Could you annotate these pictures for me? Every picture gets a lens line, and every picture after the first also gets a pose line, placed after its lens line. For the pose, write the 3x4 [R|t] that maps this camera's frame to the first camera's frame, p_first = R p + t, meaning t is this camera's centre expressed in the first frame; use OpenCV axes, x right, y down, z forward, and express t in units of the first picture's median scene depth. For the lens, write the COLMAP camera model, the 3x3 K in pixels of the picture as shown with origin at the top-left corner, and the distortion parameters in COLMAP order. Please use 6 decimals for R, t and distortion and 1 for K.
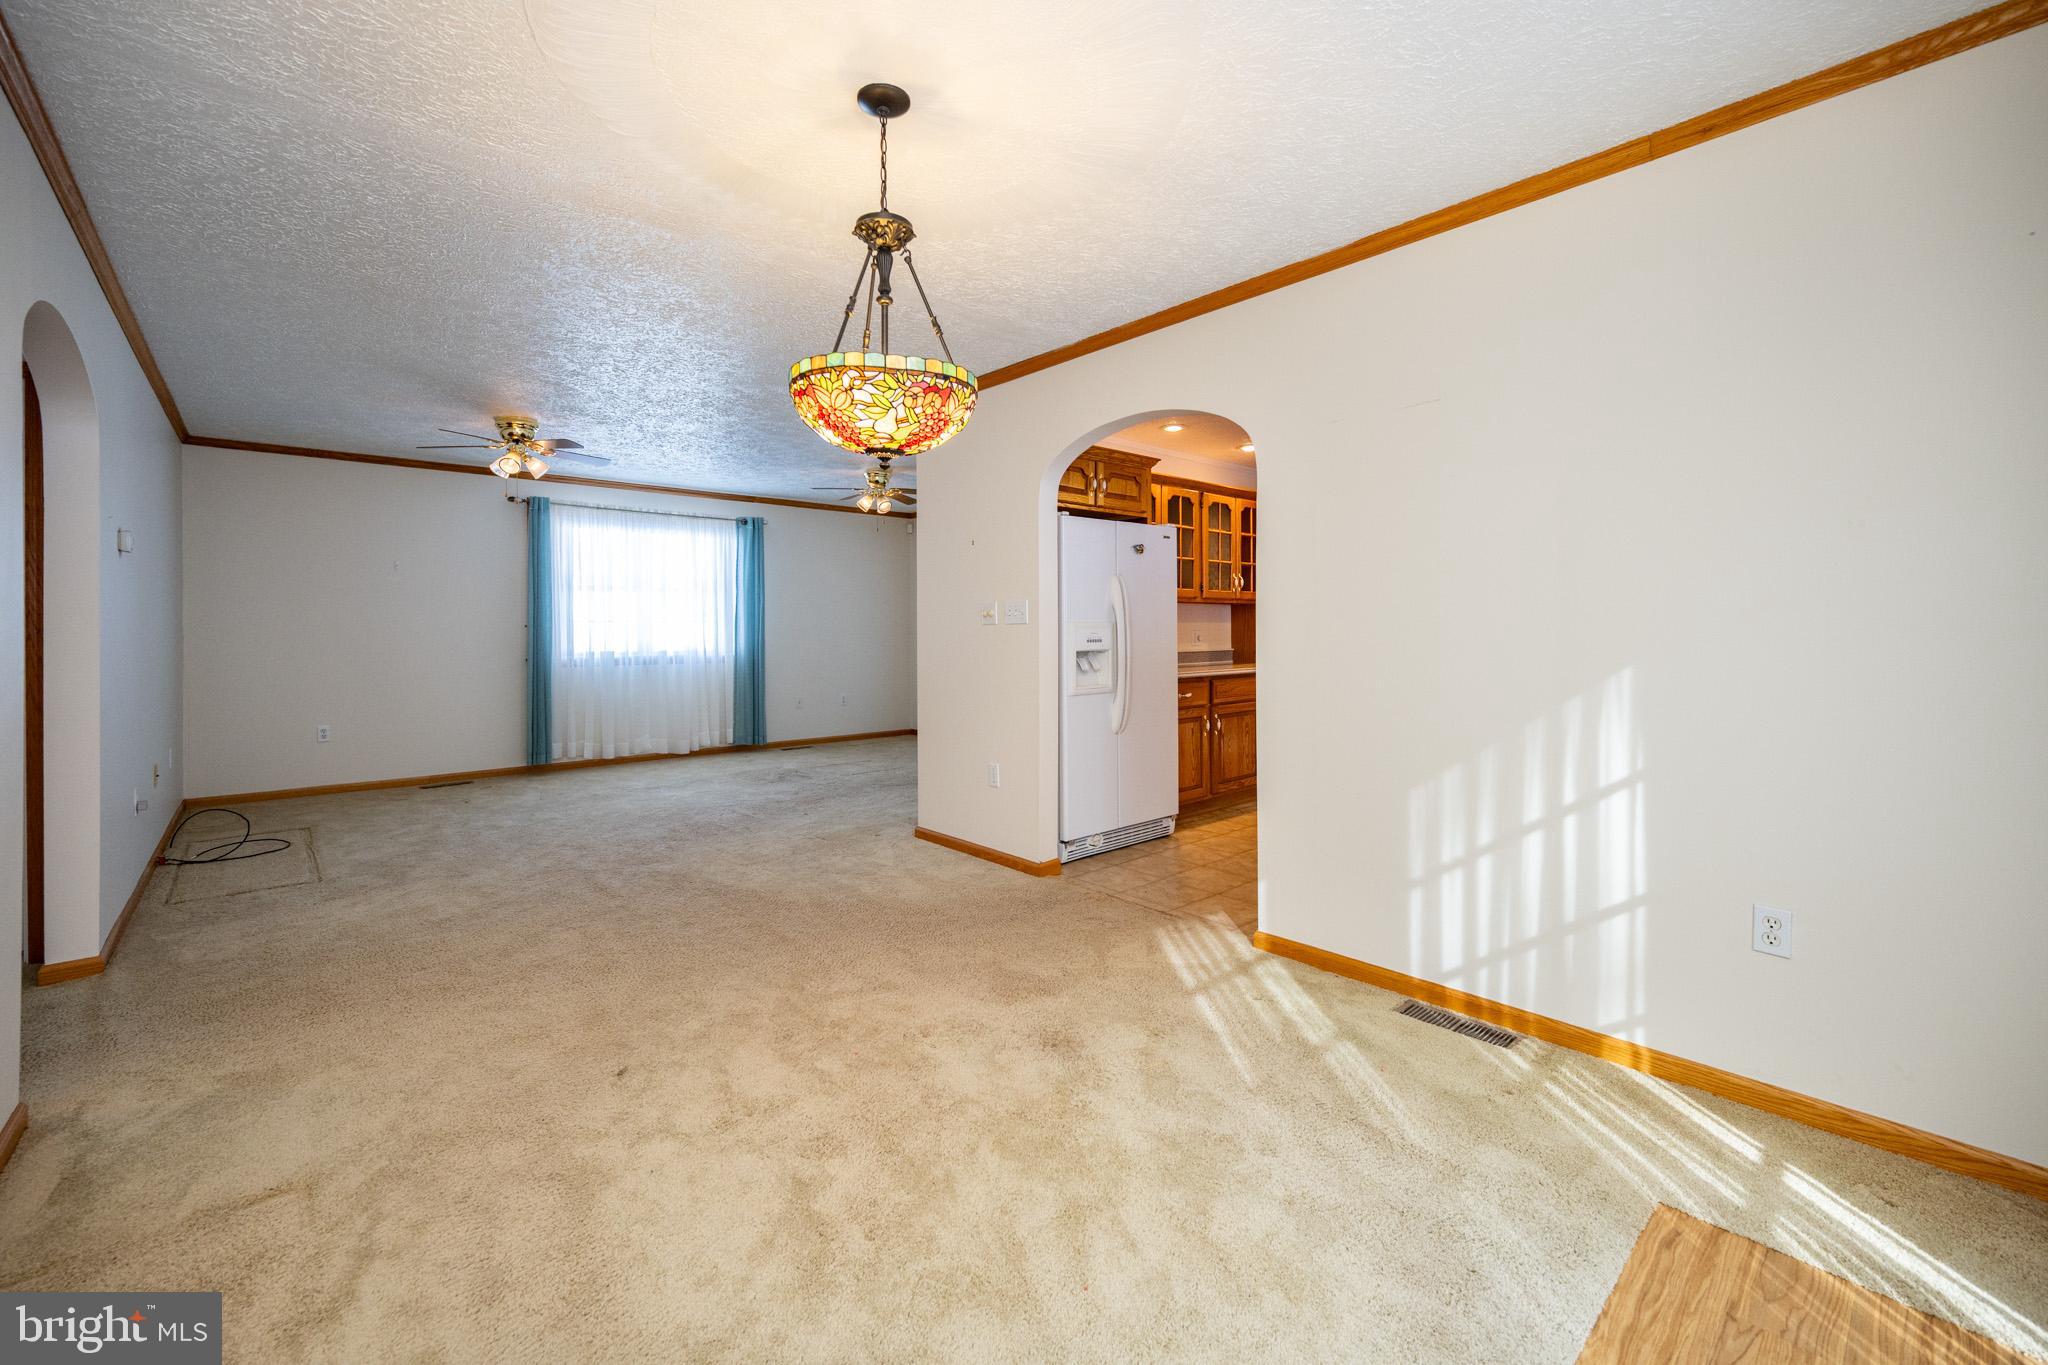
lens RADIAL K [[820.4, 0, 1026.8], [0, 820.4, 630.3], [0, 0, 1]] dist [0.003016, -0.000724]
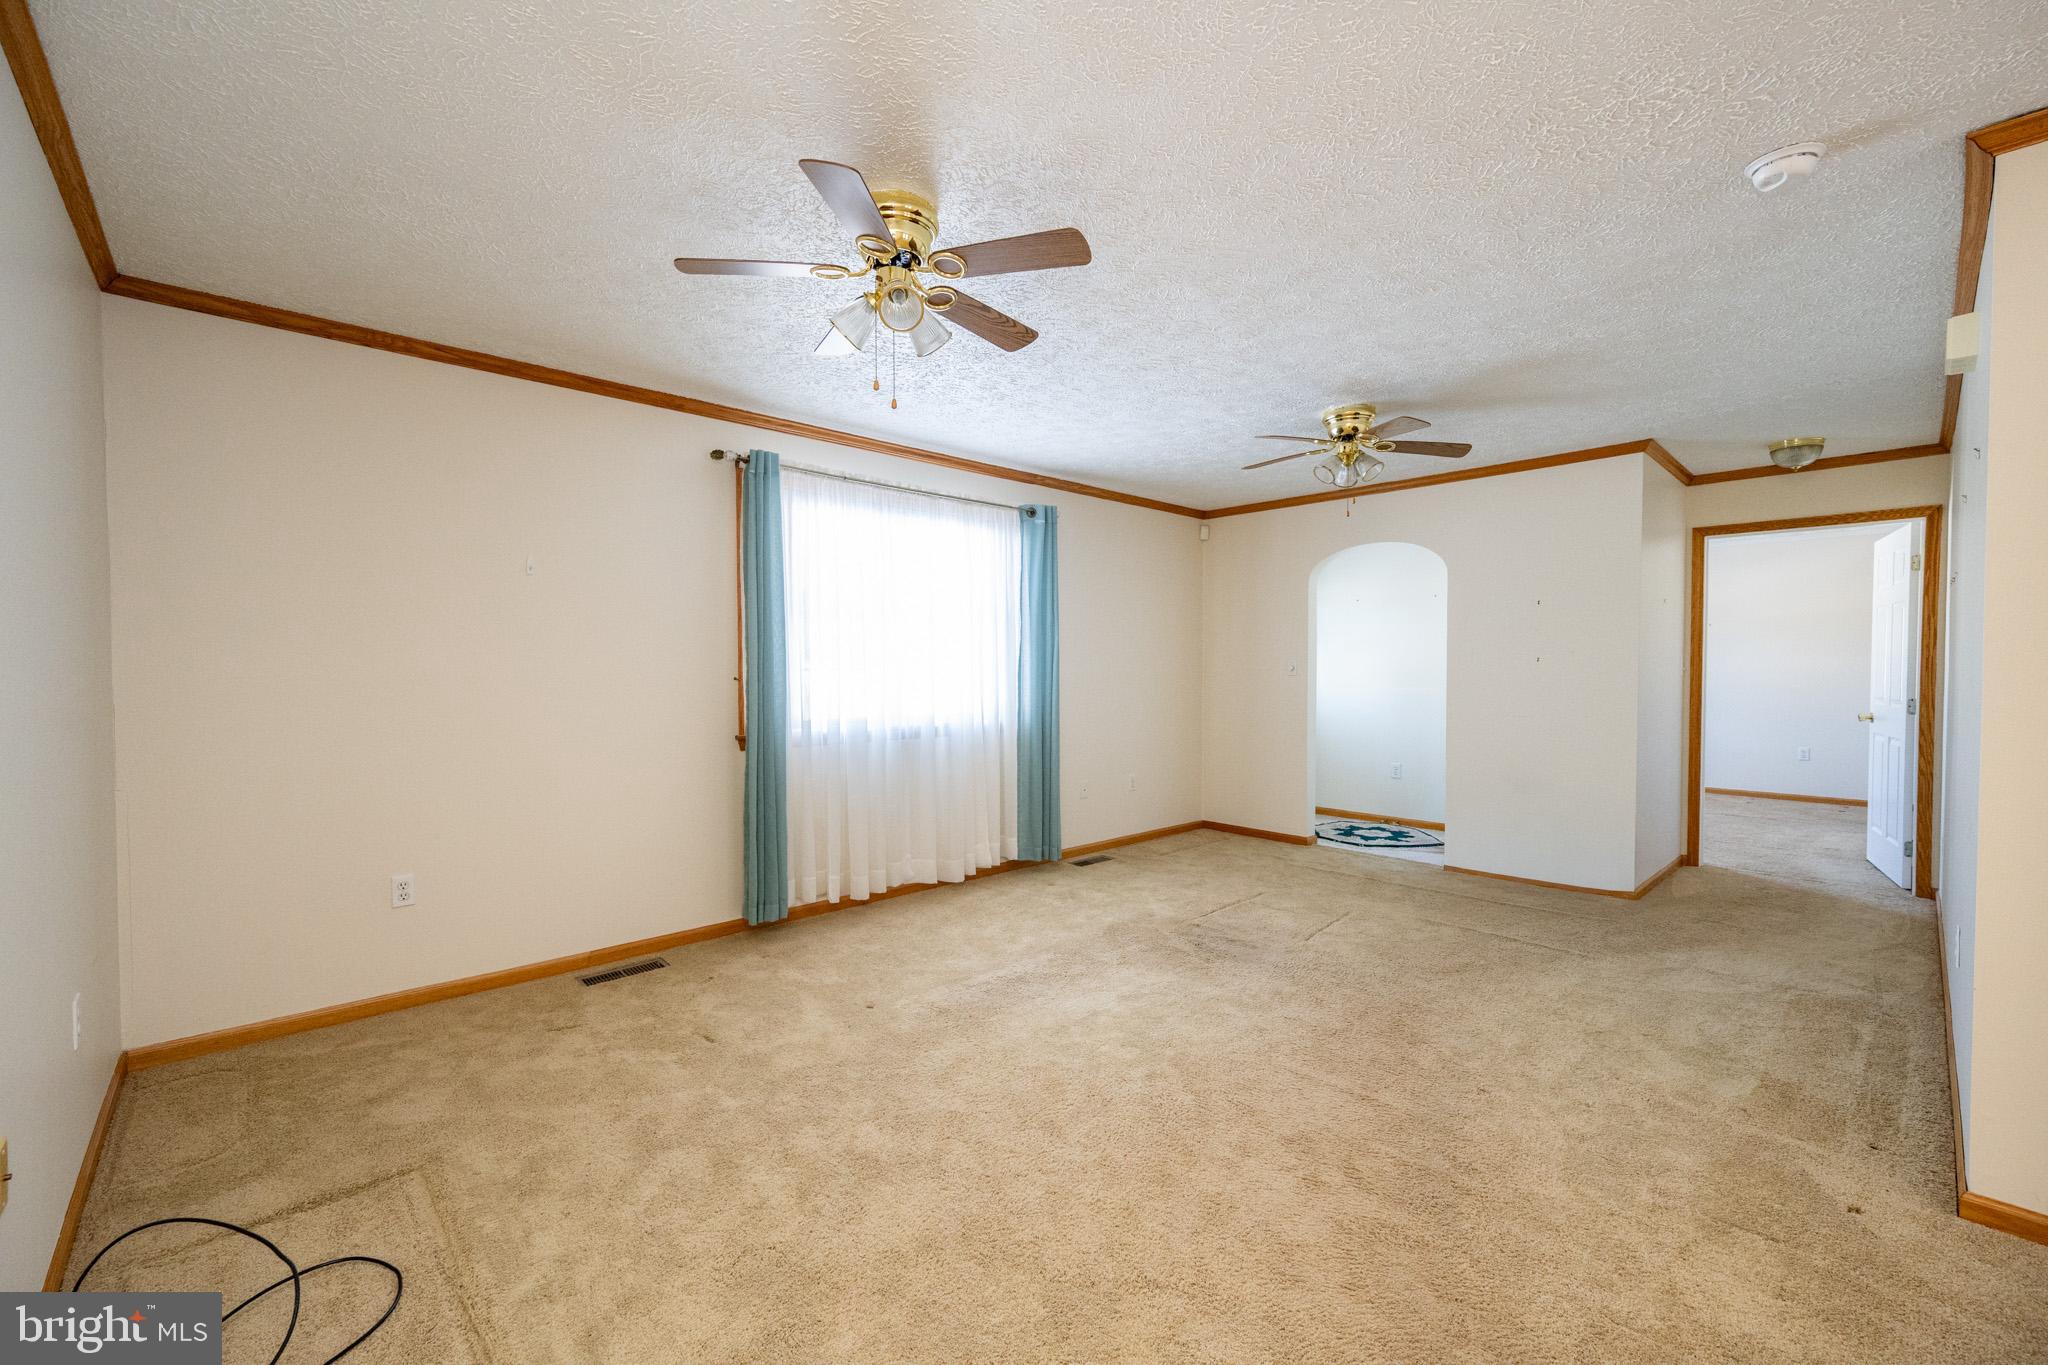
lens RADIAL K [[820.4, 0, 1037.2], [0, 820.4, 686.1], [0, 0, 1]] dist [0.003016, -0.000724]
pose [[0.999309, 0.004311, 0.036914, -0.396065], [-0.005204, 0.999695, 0.024122, -0.013789], [-0.036799, -0.024298, 0.999027, 0.392598]]
